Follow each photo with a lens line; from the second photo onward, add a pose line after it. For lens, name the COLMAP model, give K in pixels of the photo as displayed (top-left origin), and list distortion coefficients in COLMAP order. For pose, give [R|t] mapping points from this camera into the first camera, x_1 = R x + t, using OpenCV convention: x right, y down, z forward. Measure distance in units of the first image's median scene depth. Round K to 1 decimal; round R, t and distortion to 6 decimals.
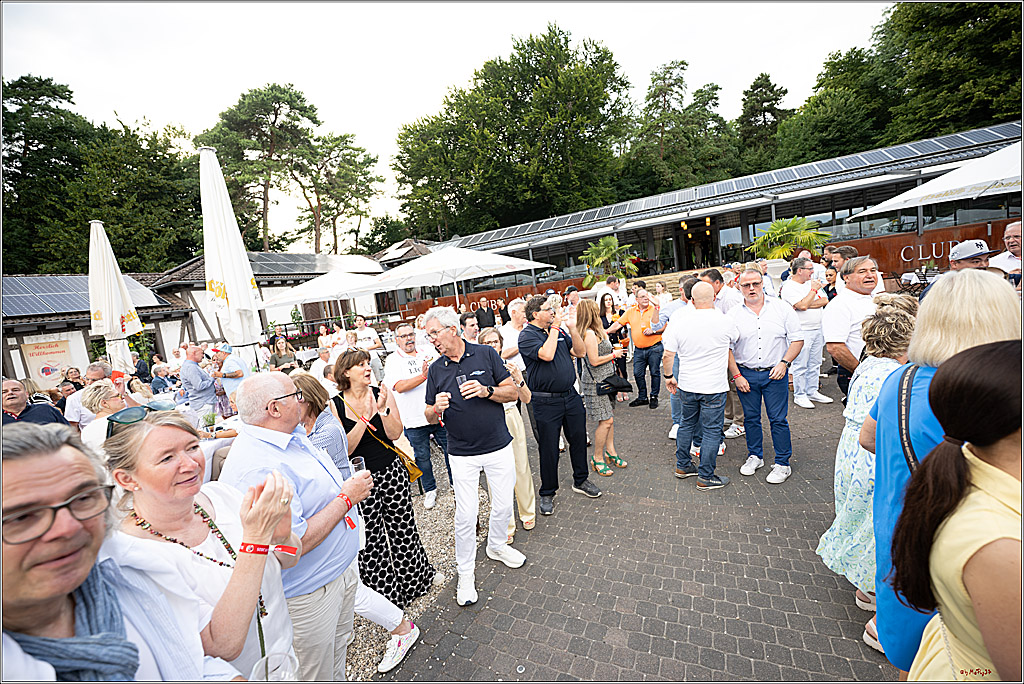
lens RADIAL K [[407.3, 0, 509.7], [0, 407.3, 338.9], [0, 0, 1]] dist [-0.022403, 0.000907]
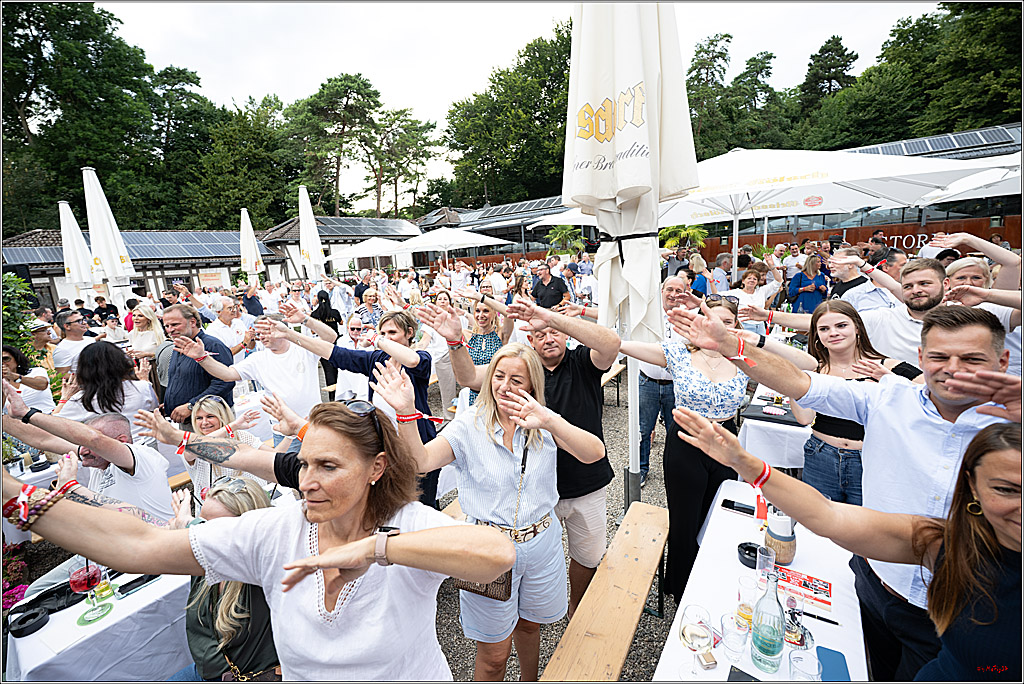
lens RADIAL K [[426.1, 0, 512.0], [0, 426.1, 342.0], [0, 0, 1]] dist [-0.023398, 0.000889]
pose [[0.984490, 0.091380, -0.149763, 0.155950], [-0.075741, 0.991370, 0.107003, 0.003856], [0.158248, -0.094001, 0.982915, -0.230761]]
